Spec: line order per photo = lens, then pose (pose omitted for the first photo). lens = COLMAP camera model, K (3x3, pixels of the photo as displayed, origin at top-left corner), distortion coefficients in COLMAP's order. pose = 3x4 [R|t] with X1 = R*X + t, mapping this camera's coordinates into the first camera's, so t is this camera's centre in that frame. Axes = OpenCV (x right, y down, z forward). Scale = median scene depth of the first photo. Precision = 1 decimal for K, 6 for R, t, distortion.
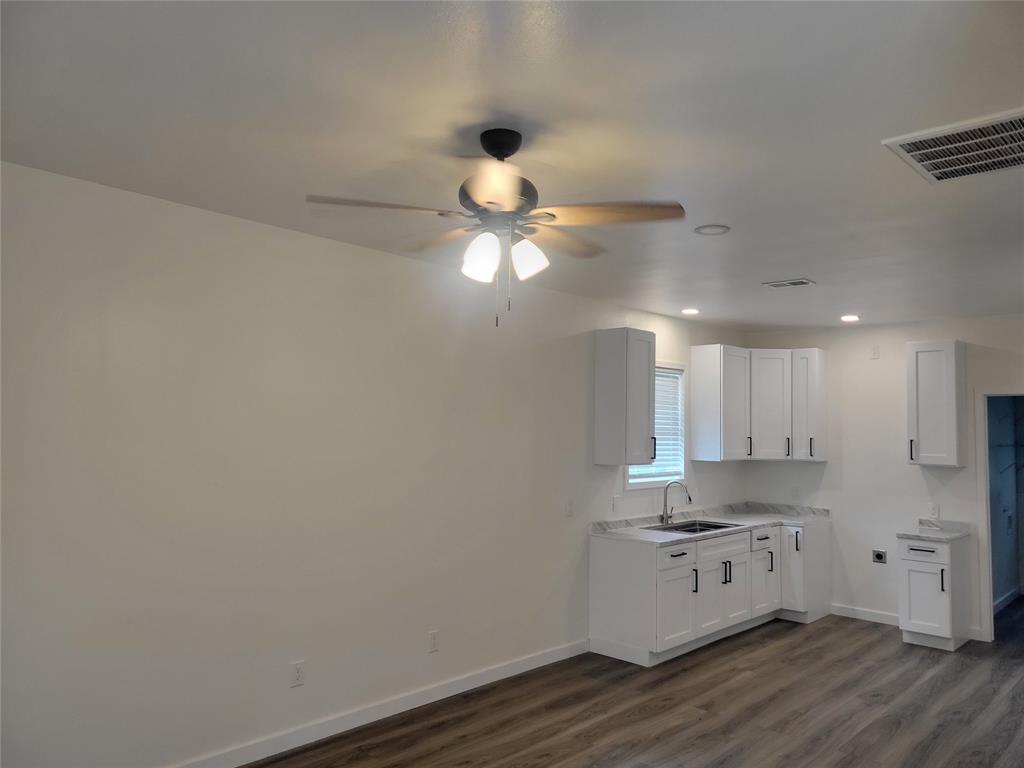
lens RADIAL K [[768.2, 0, 517.6], [0, 768.2, 390.4], [0, 0, 1]] dist [0.014235, 0.002495]
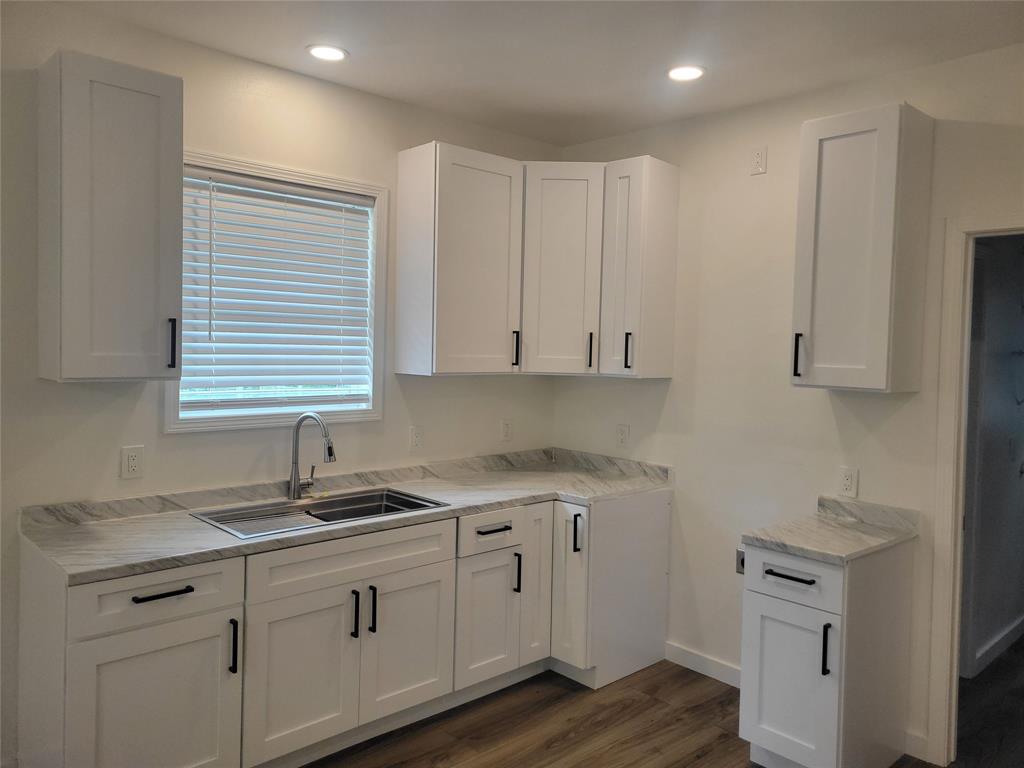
lens RADIAL K [[768.2, 0, 517.4], [0, 768.2, 377.2], [0, 0, 1]] dist [0.014235, 0.002495]
pose [[0.997444, 0.010794, -0.070633, 0.370895], [-0.004125, 0.995575, 0.093880, 0.046966], [0.071334, -0.093349, 0.993075, 0.519615]]
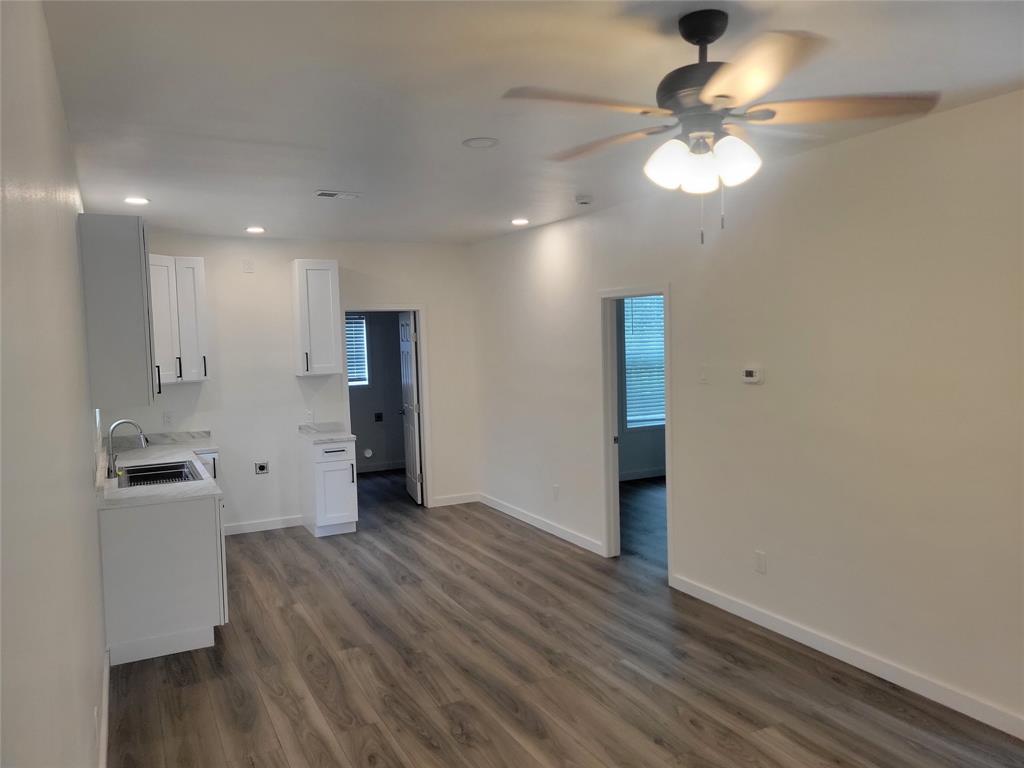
lens RADIAL K [[768.2, 0, 508.2], [0, 768.2, 383.5], [0, 0, 1]] dist [0.014235, 0.002495]
pose [[0.333421, -0.080693, 0.939318, -0.389125], [-0.011910, 0.995890, 0.089781, 0.008918], [-0.942703, -0.041122, 0.331089, 0.381481]]
